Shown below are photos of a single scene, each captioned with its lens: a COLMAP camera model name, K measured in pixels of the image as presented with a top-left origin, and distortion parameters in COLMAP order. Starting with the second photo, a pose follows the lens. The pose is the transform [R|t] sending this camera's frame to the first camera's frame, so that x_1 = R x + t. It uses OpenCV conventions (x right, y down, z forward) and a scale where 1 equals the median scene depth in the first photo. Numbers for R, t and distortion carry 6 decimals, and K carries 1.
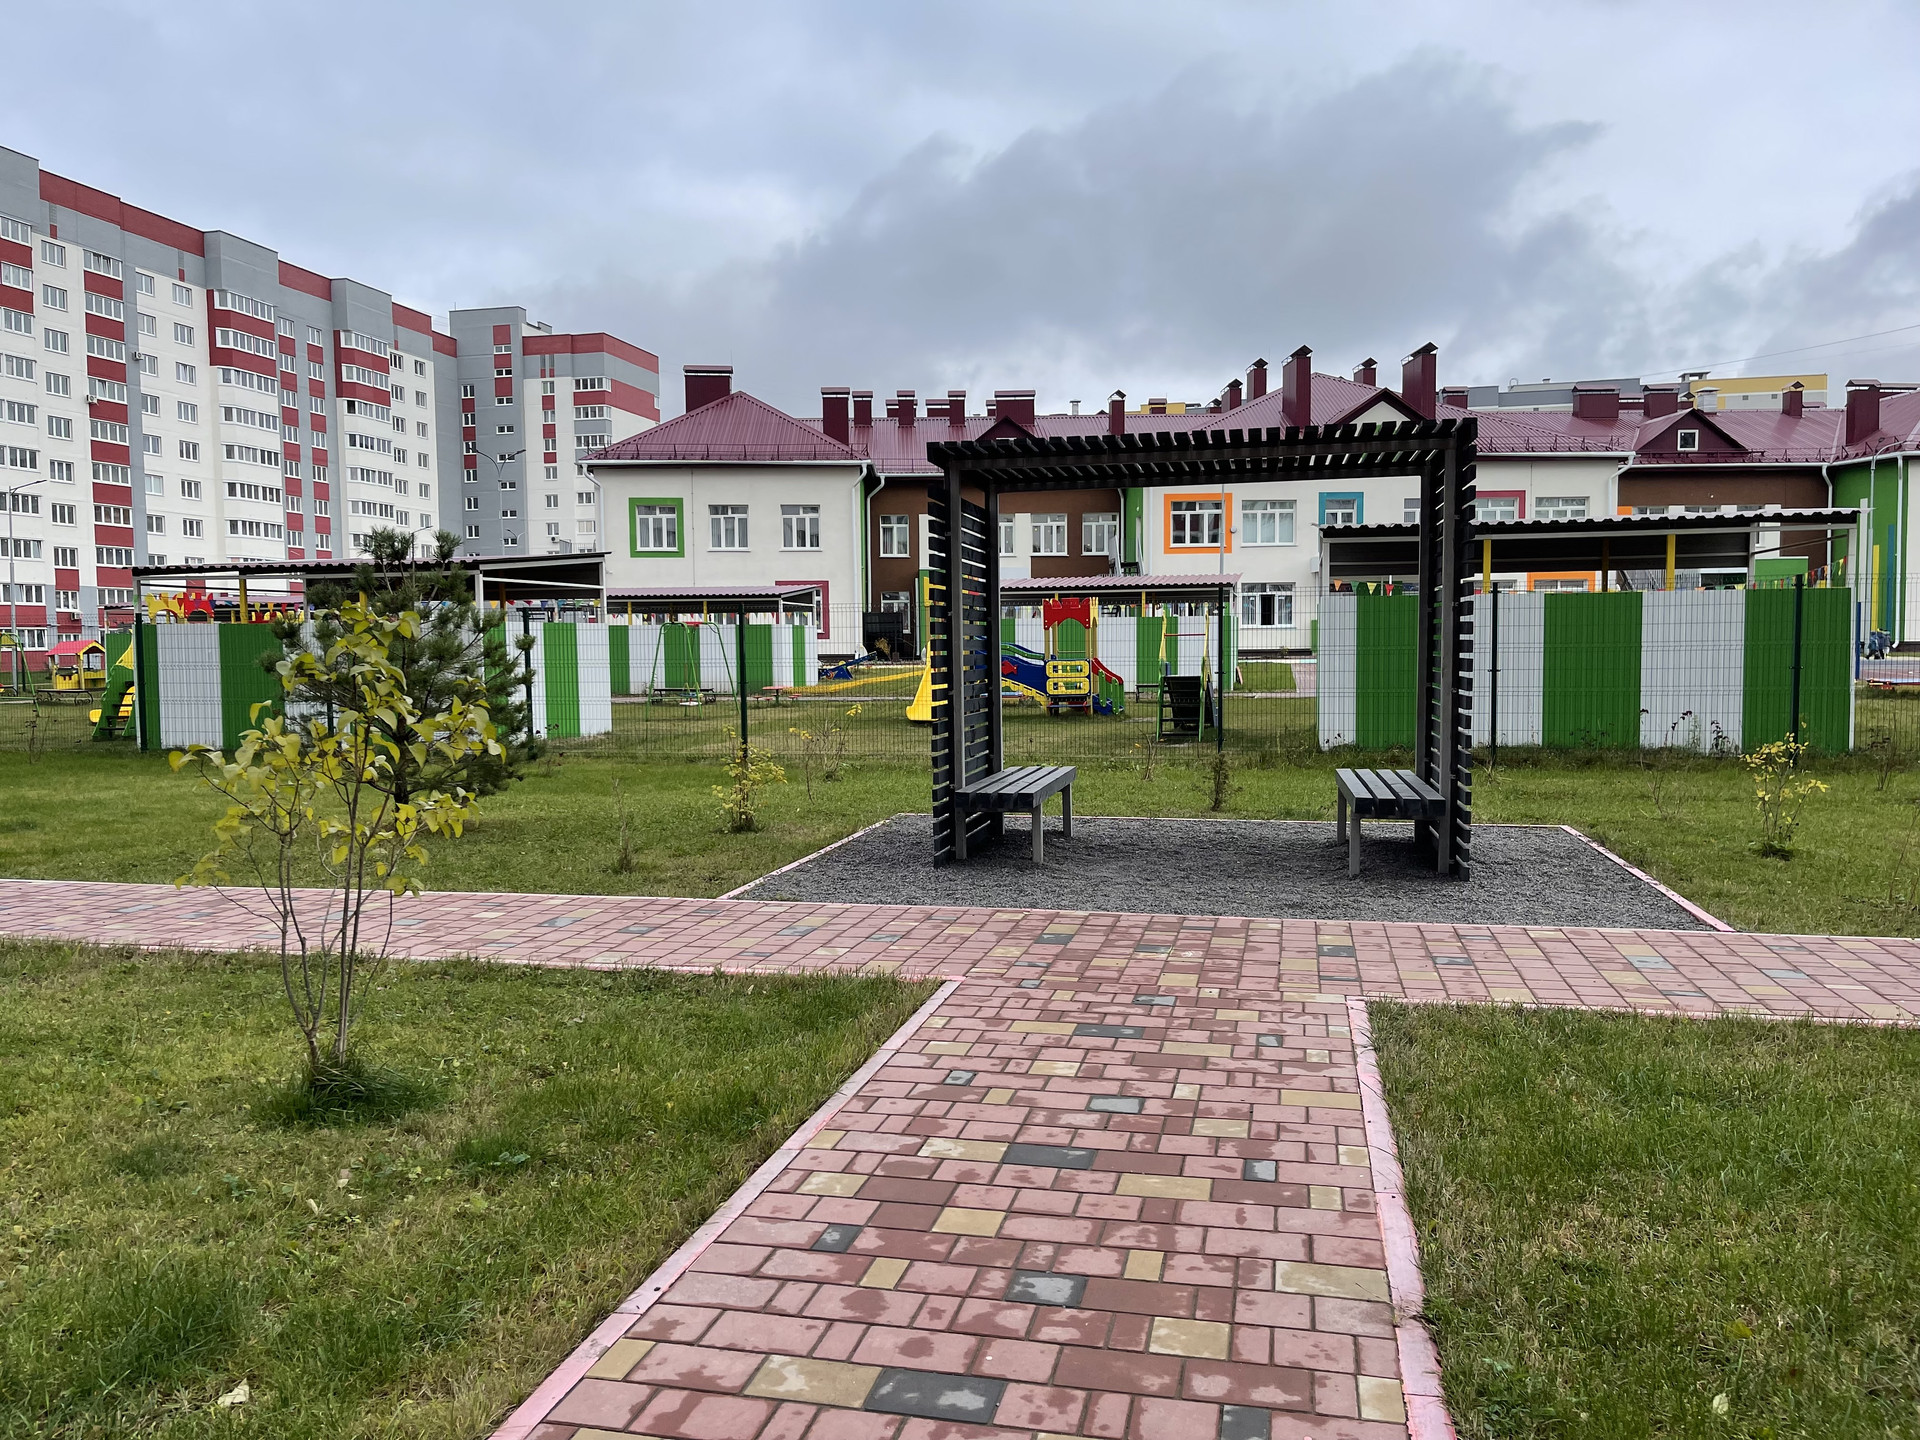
lens RADIAL K [[1448.7, 0, 973.5], [0, 1448.7, 710.9], [0, 0, 1]] dist [0.045145, -0.037437]
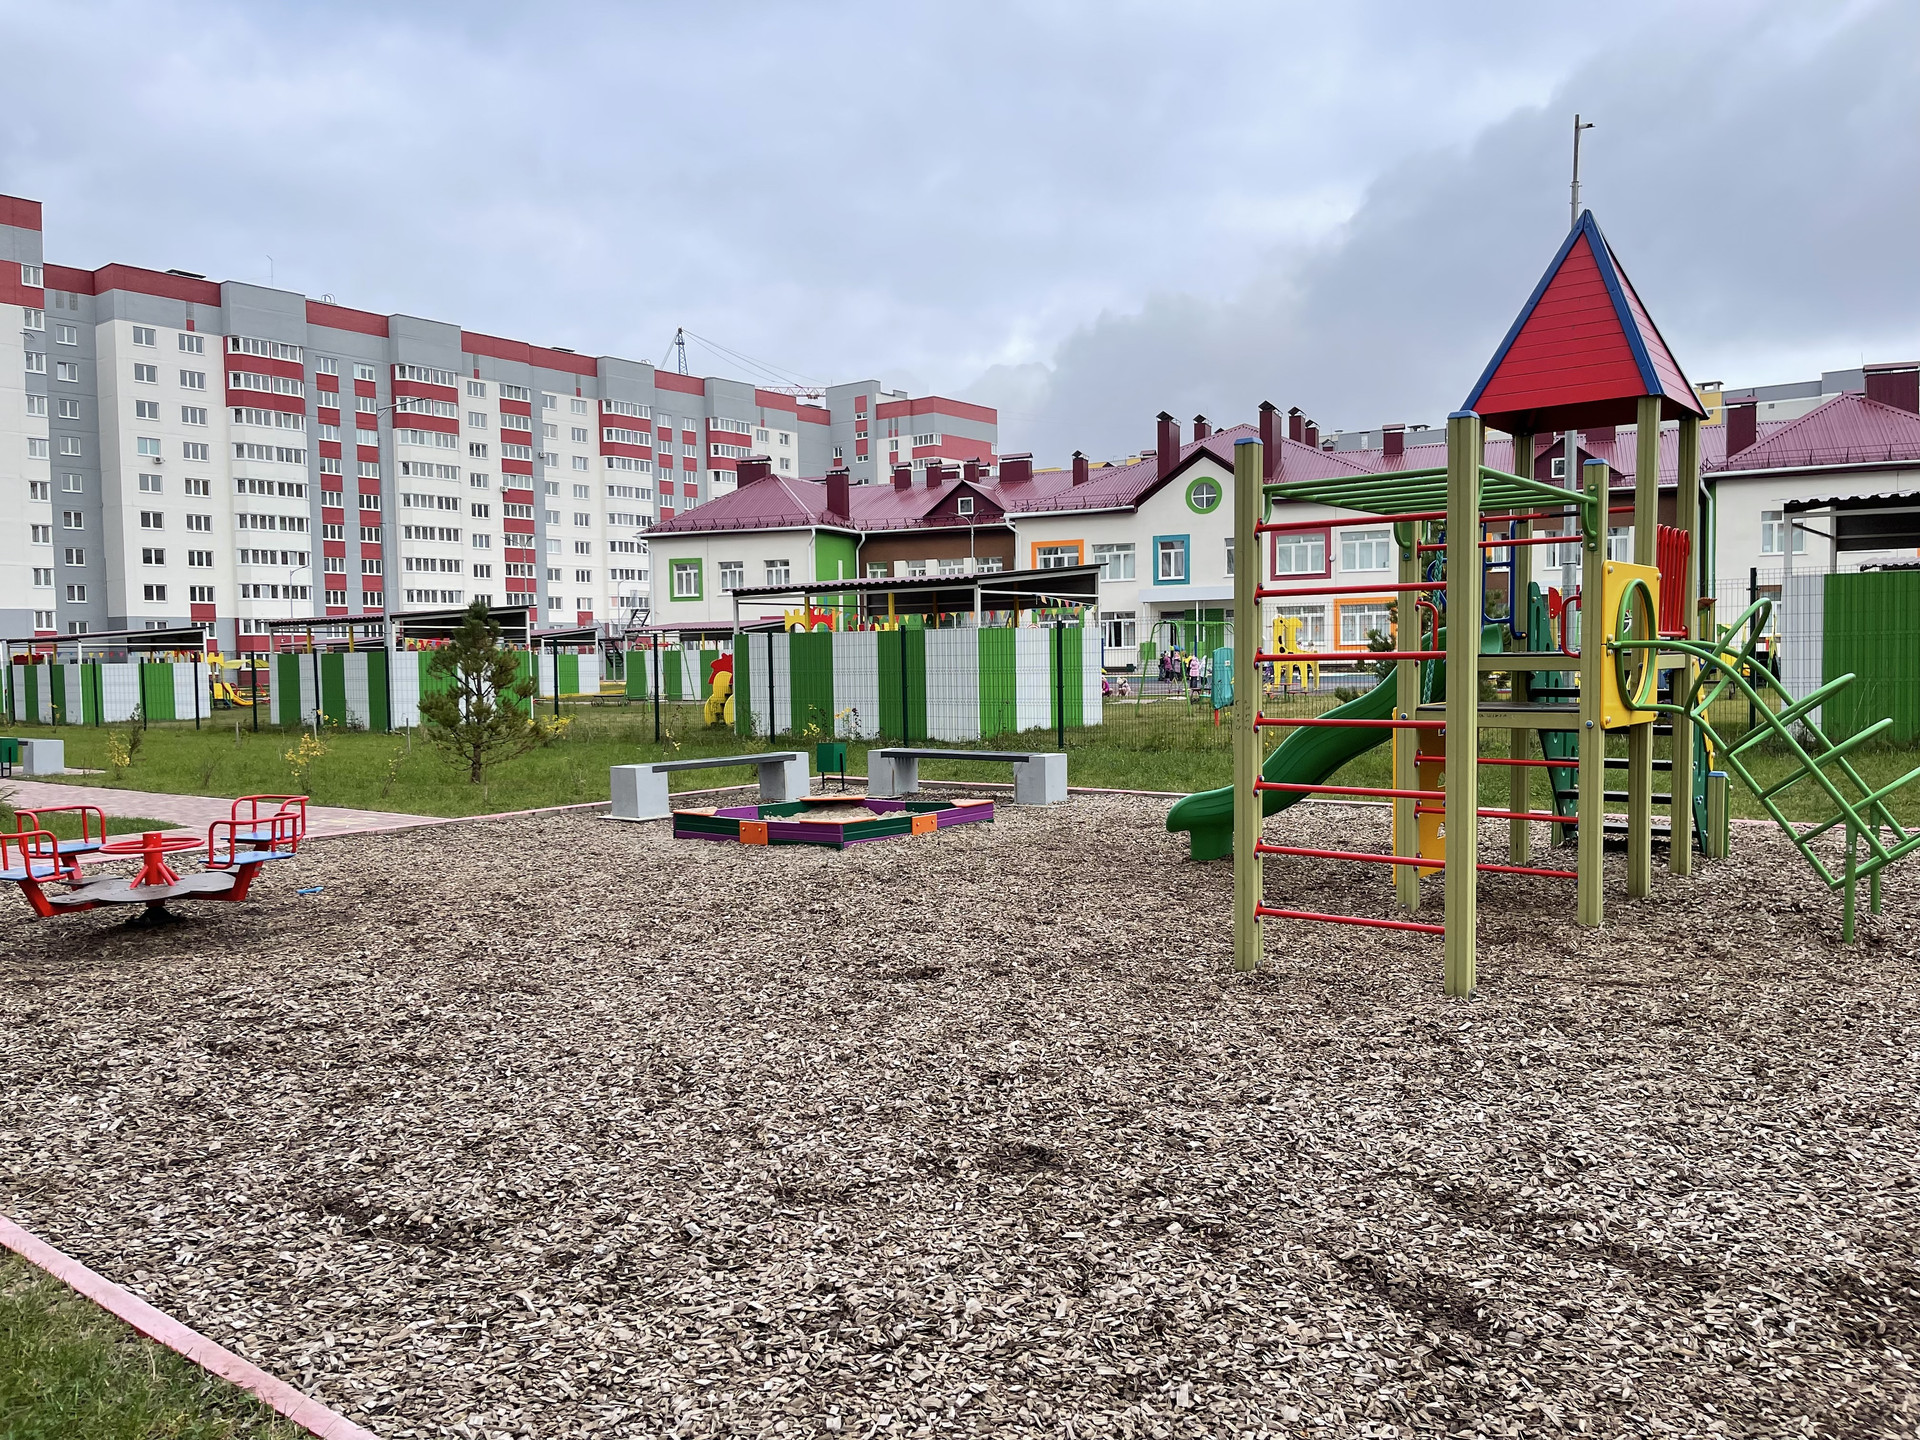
lens RADIAL K [[1448.7, 0, 963.5], [0, 1448.7, 727.2], [0, 0, 1]] dist [0.045145, -0.037437]
pose [[0.910084, 0.016217, -0.414106, 0.348284], [-0.014059, 0.999867, 0.008260, -0.000357], [0.414185, -0.001696, 0.910191, -0.087655]]
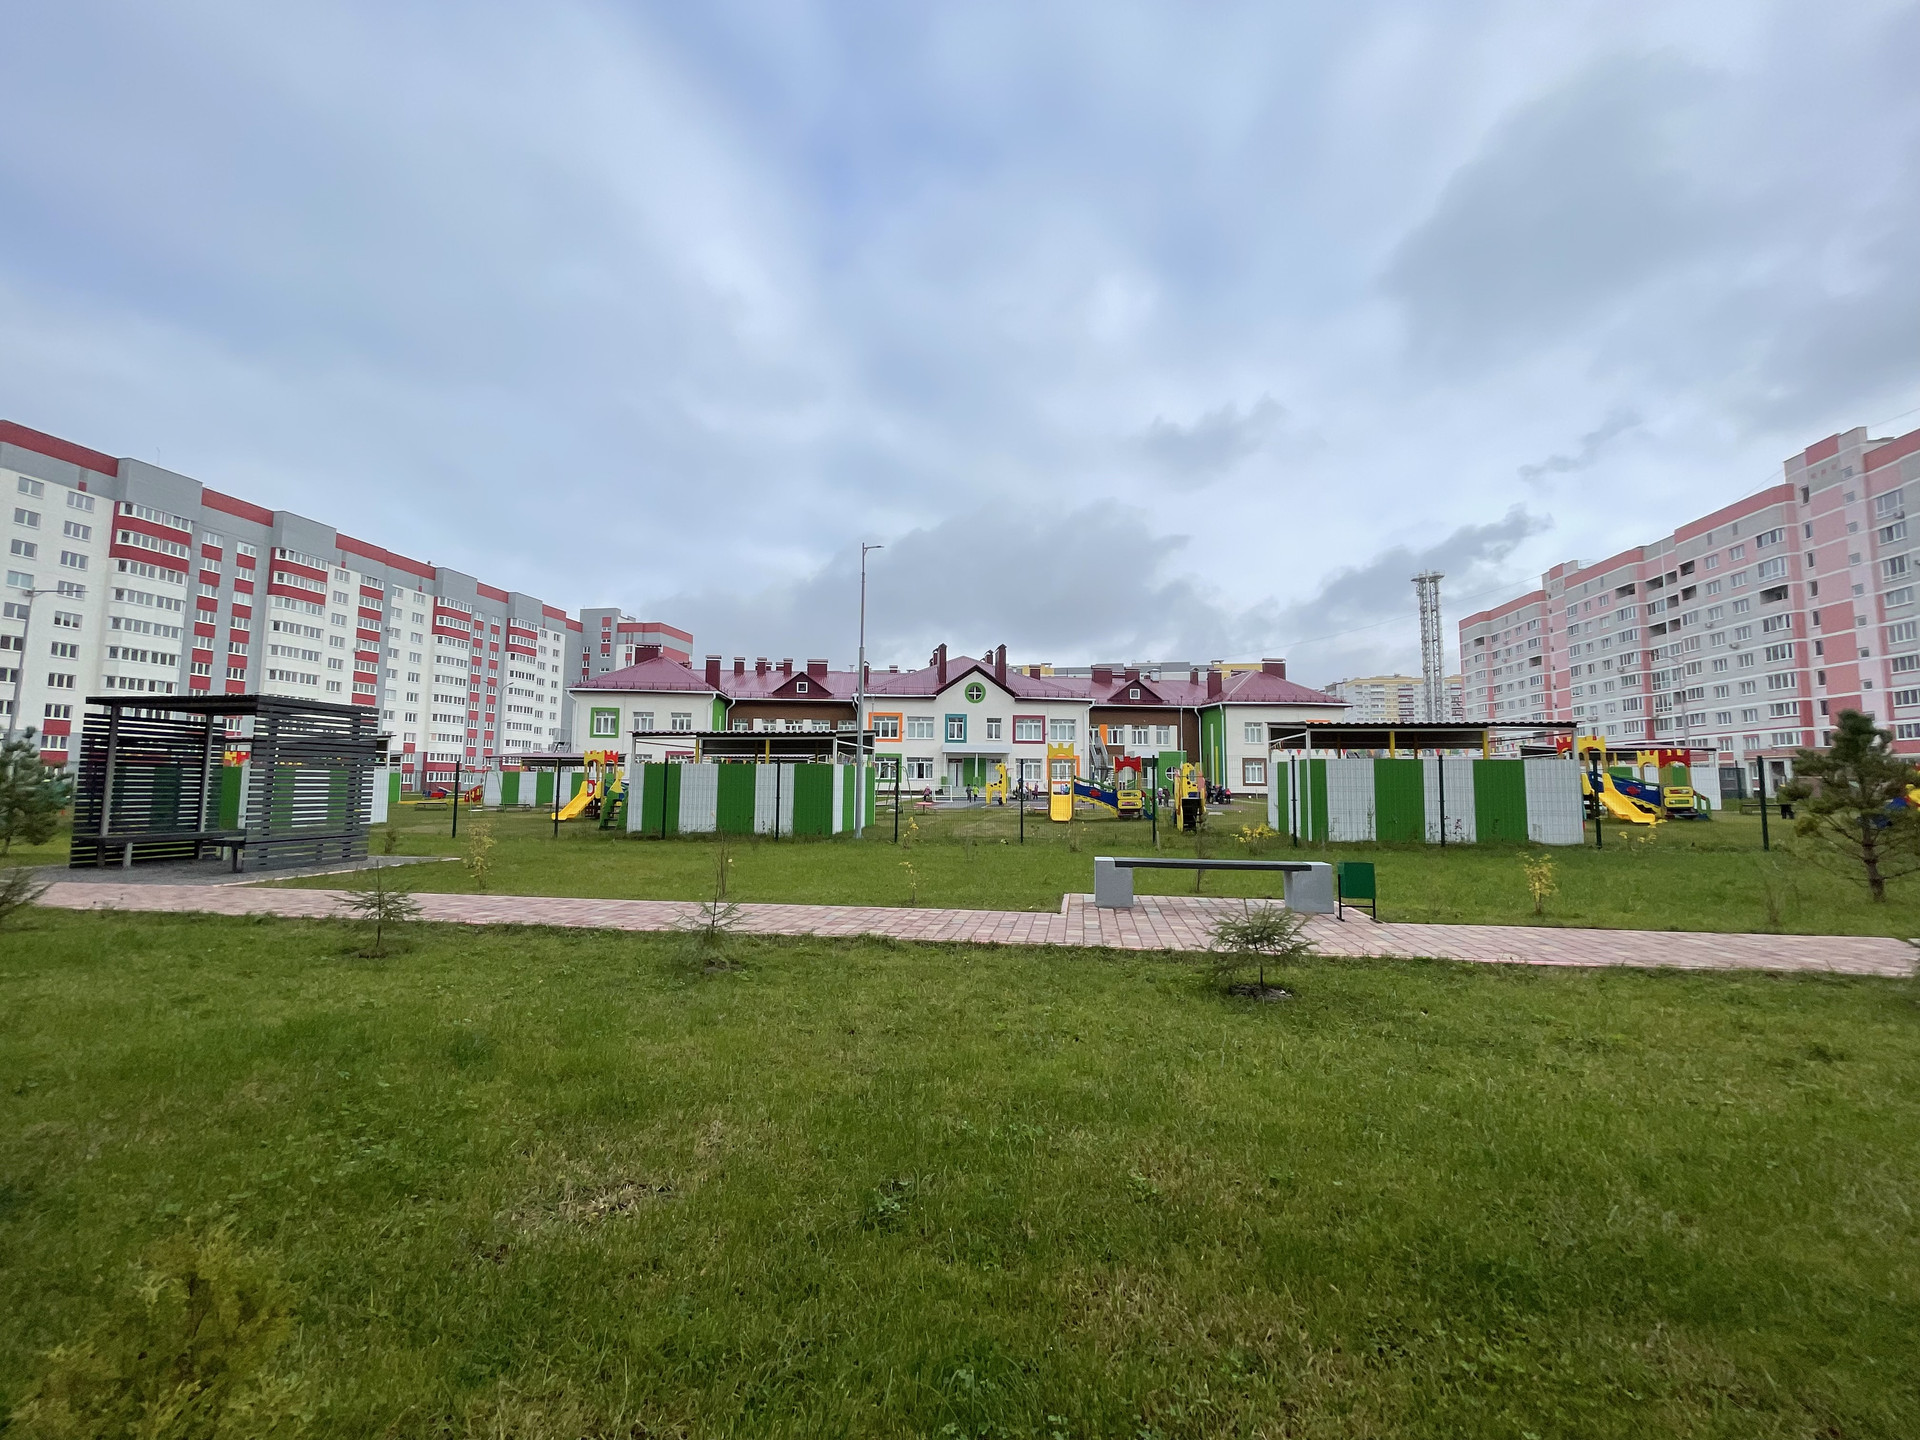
lens RADIAL K [[774.8, 0, 946.7], [0, 774.8, 722.3], [0, 0, 1]] dist [0.014193, -0.000549]
pose [[0.998693, 0.024677, 0.044751, 0.112883], [-0.018603, 0.991154, -0.131404, 0.001124], [-0.047598, 0.130400, 0.990318, -0.032805]]
